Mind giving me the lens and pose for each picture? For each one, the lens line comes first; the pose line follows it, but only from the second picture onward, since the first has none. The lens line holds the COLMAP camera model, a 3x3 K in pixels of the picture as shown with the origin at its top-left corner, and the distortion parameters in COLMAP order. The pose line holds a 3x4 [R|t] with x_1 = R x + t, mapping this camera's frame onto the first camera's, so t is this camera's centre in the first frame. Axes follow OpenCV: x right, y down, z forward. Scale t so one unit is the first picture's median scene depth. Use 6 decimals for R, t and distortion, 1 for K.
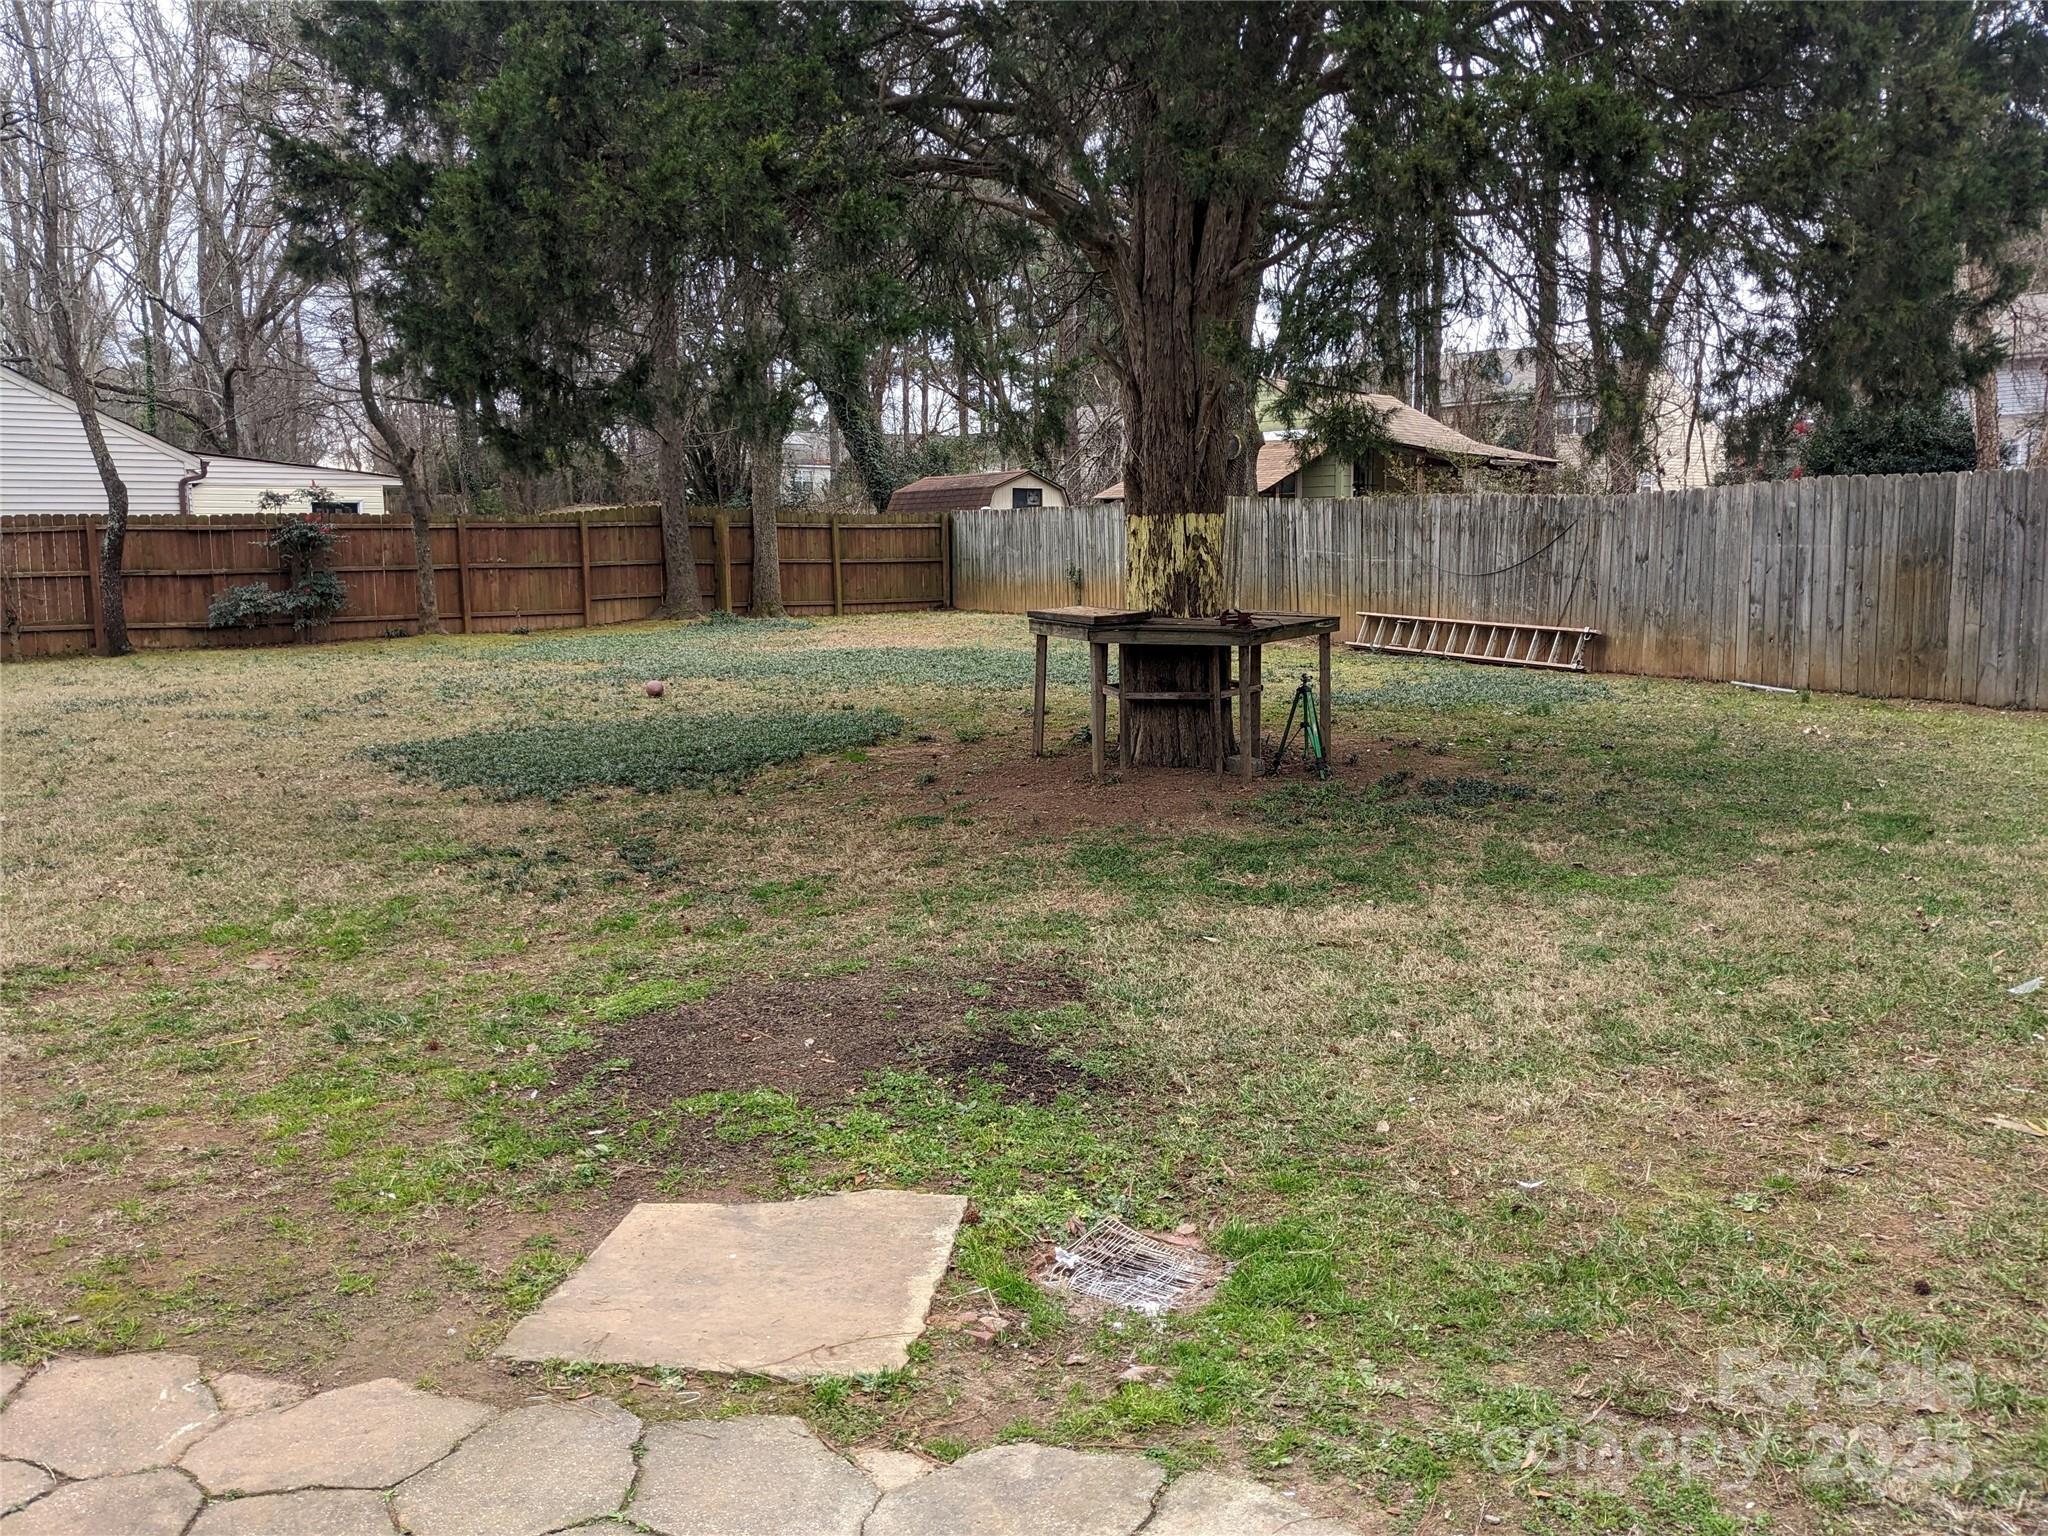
lens RADIAL K [[1613.4, 0, 1016.1], [0, 1613.4, 738.5], [0, 0, 1]] dist [0.046564, -0.079290]
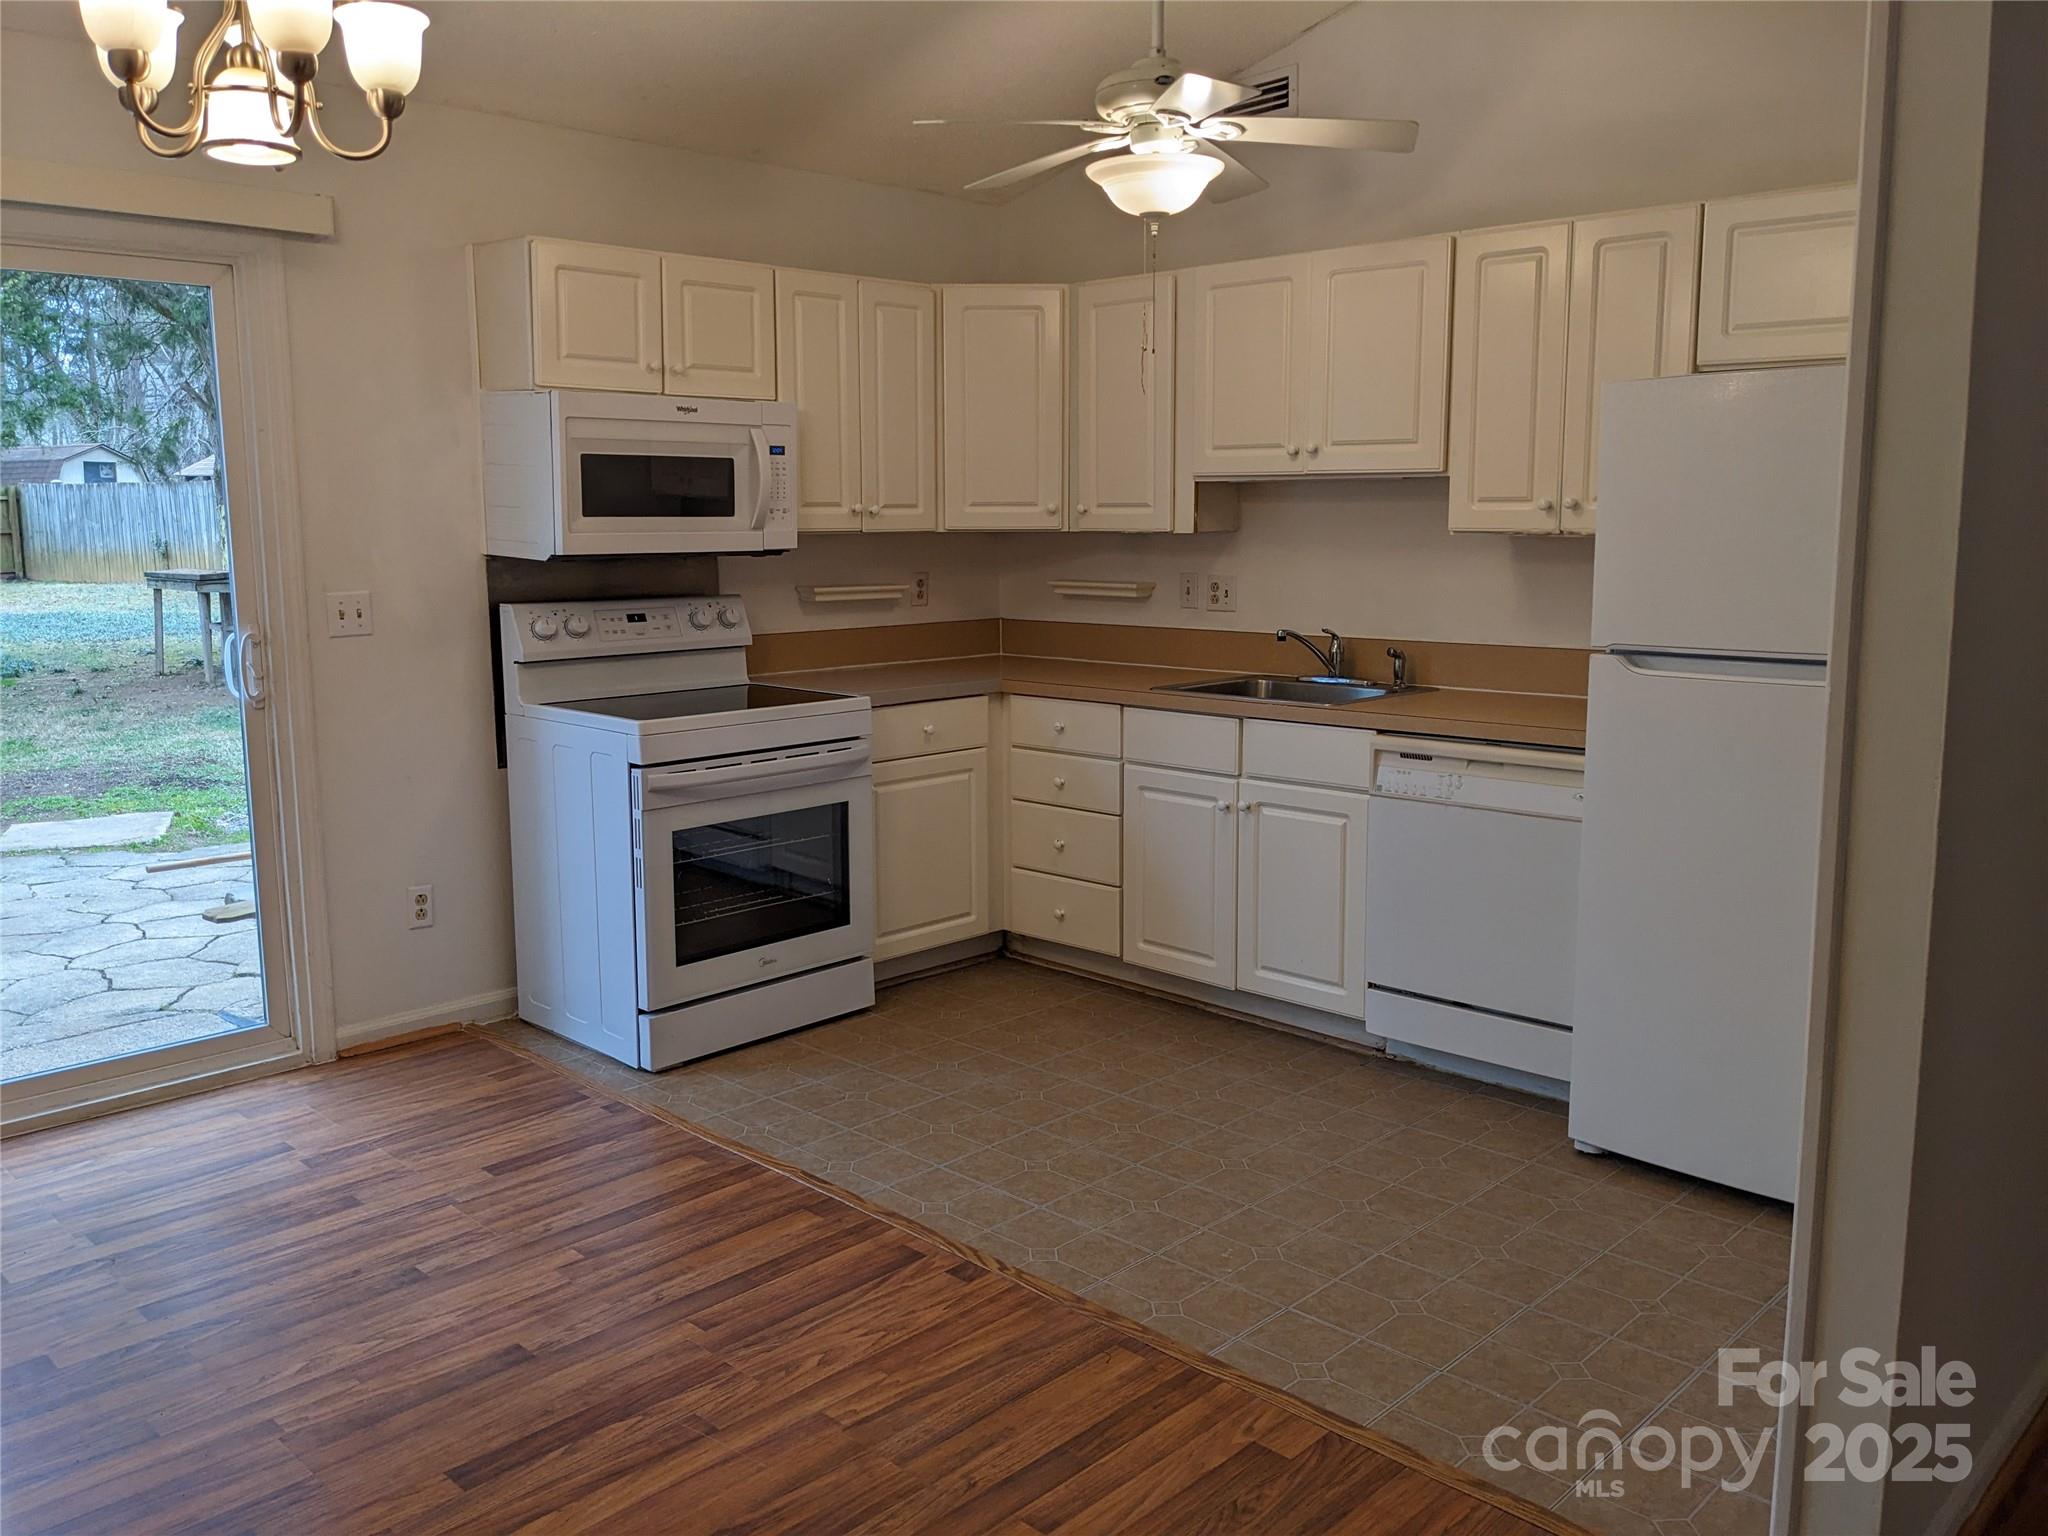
lens RADIAL K [[1613.4, 0, 1016.1], [0, 1613.4, 738.5], [0, 0, 1]] dist [0.046564, -0.079290]
pose [[0.864170, -0.063687, 0.499153, -0.069370], [0.054802, 0.997970, 0.032454, 0.081070], [-0.500206, -0.000691, 0.865906, -0.798160]]
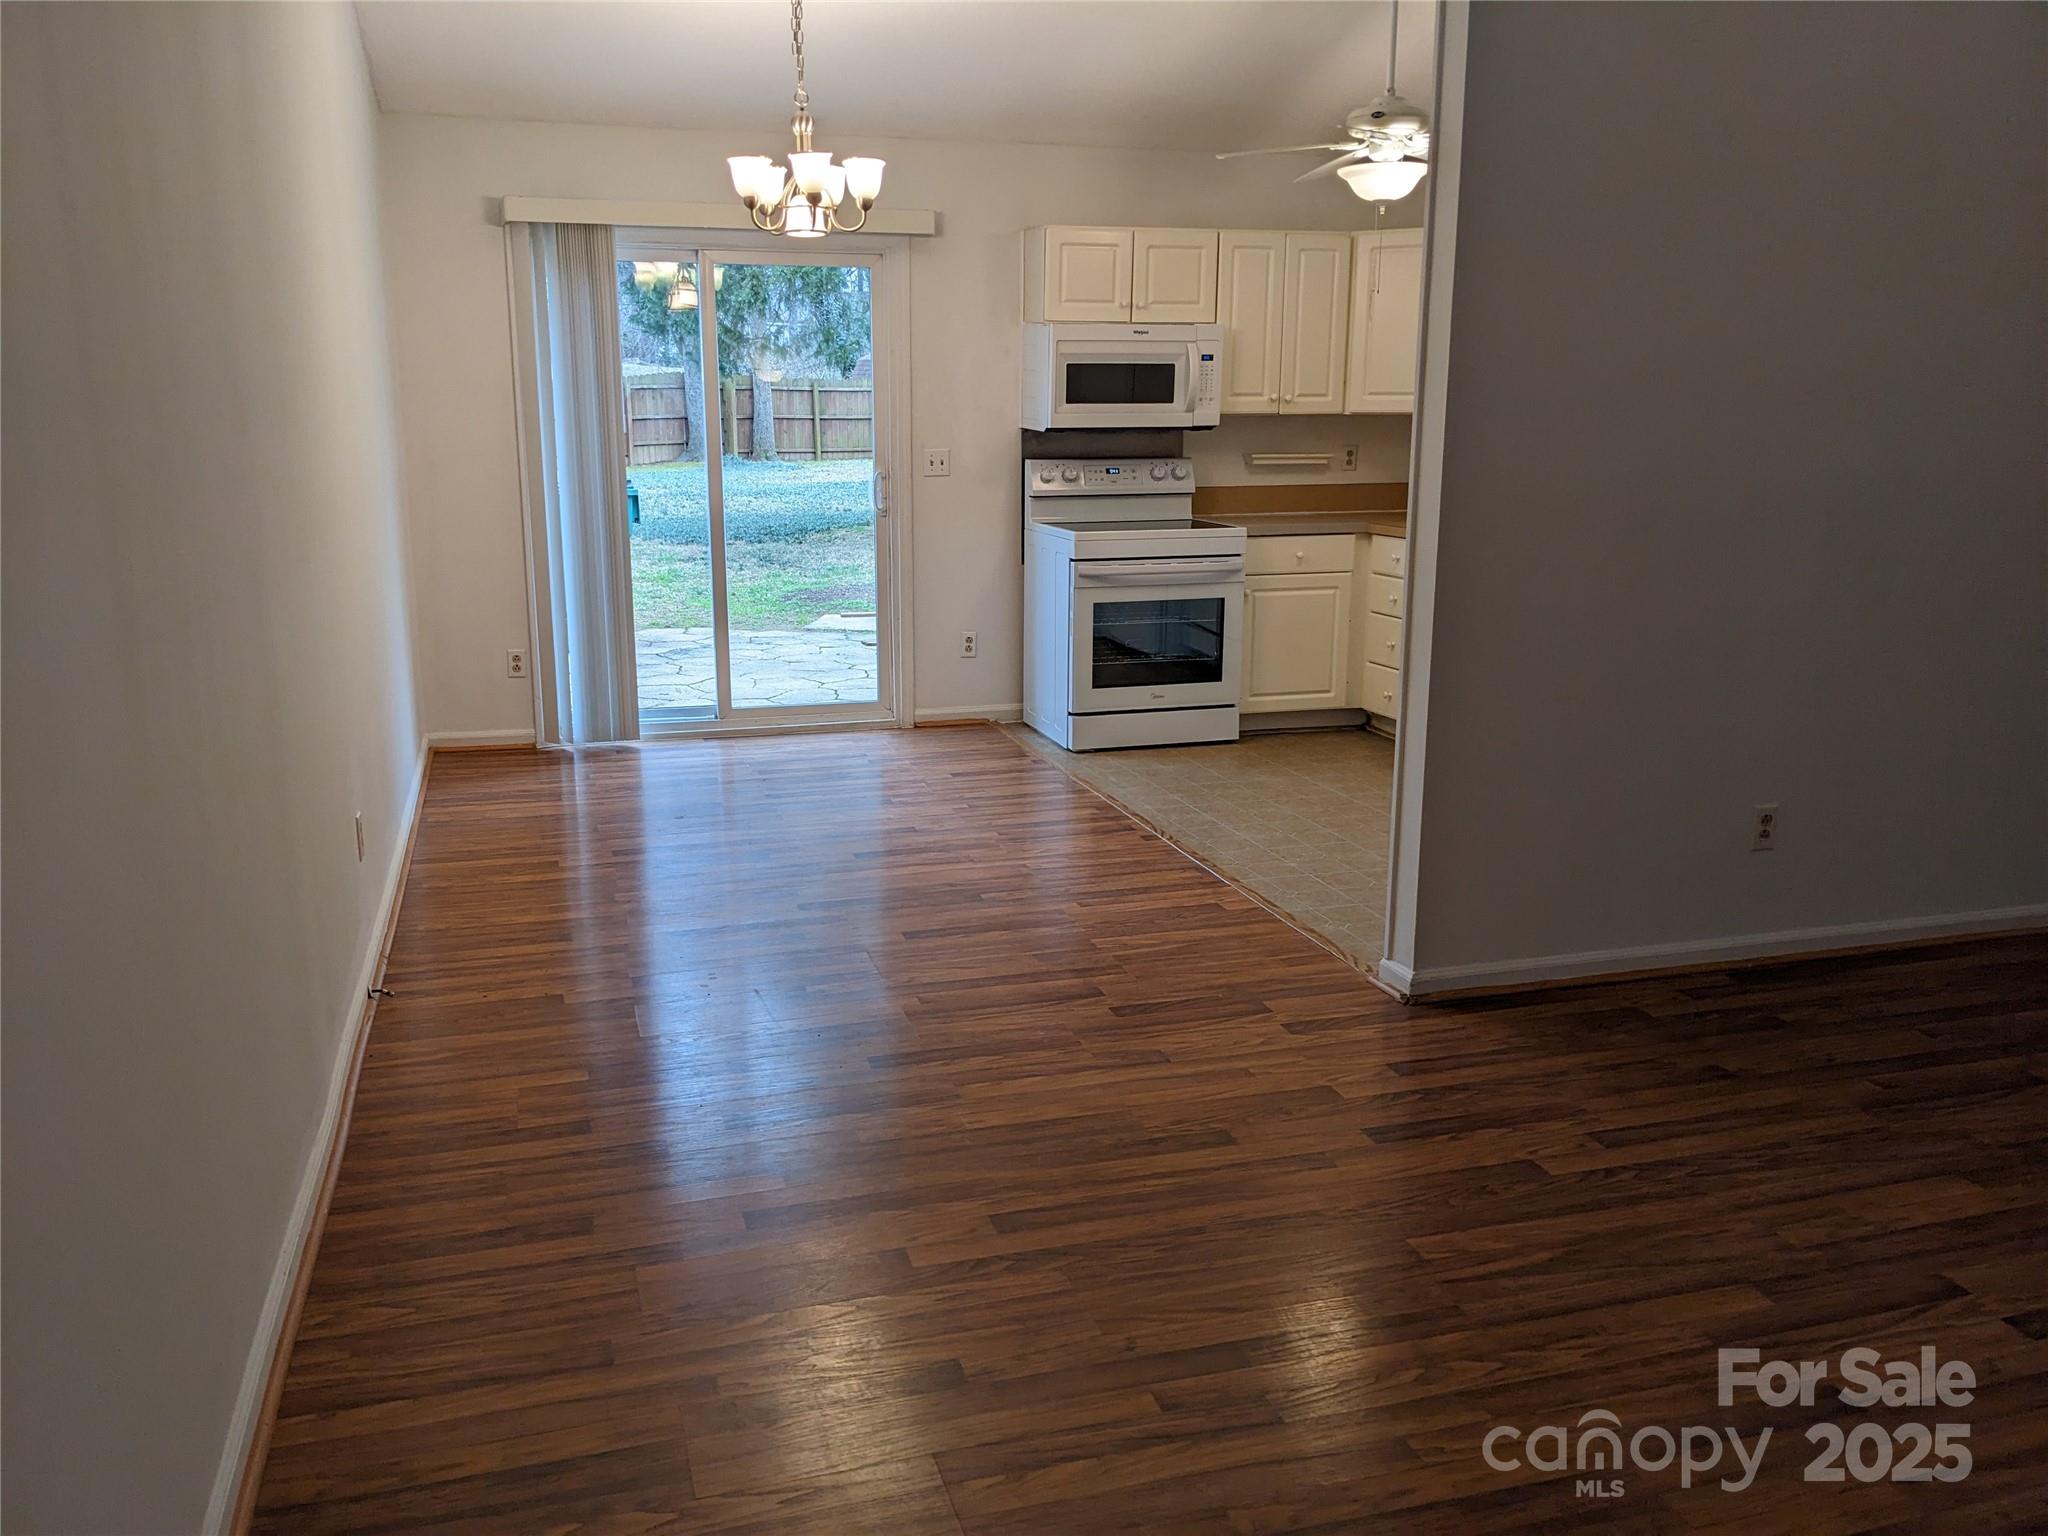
lens RADIAL K [[1632.1, 0, 997.5], [0, 1632.1, 749.6], [0, 0, 1]] dist [0.031894, -0.066278]
pose [[0.999842, 0.004164, 0.017256, 0.031403], [-0.005722, 0.995812, 0.091246, 0.121600], [-0.016804, -0.091331, 0.995679, -1.143579]]
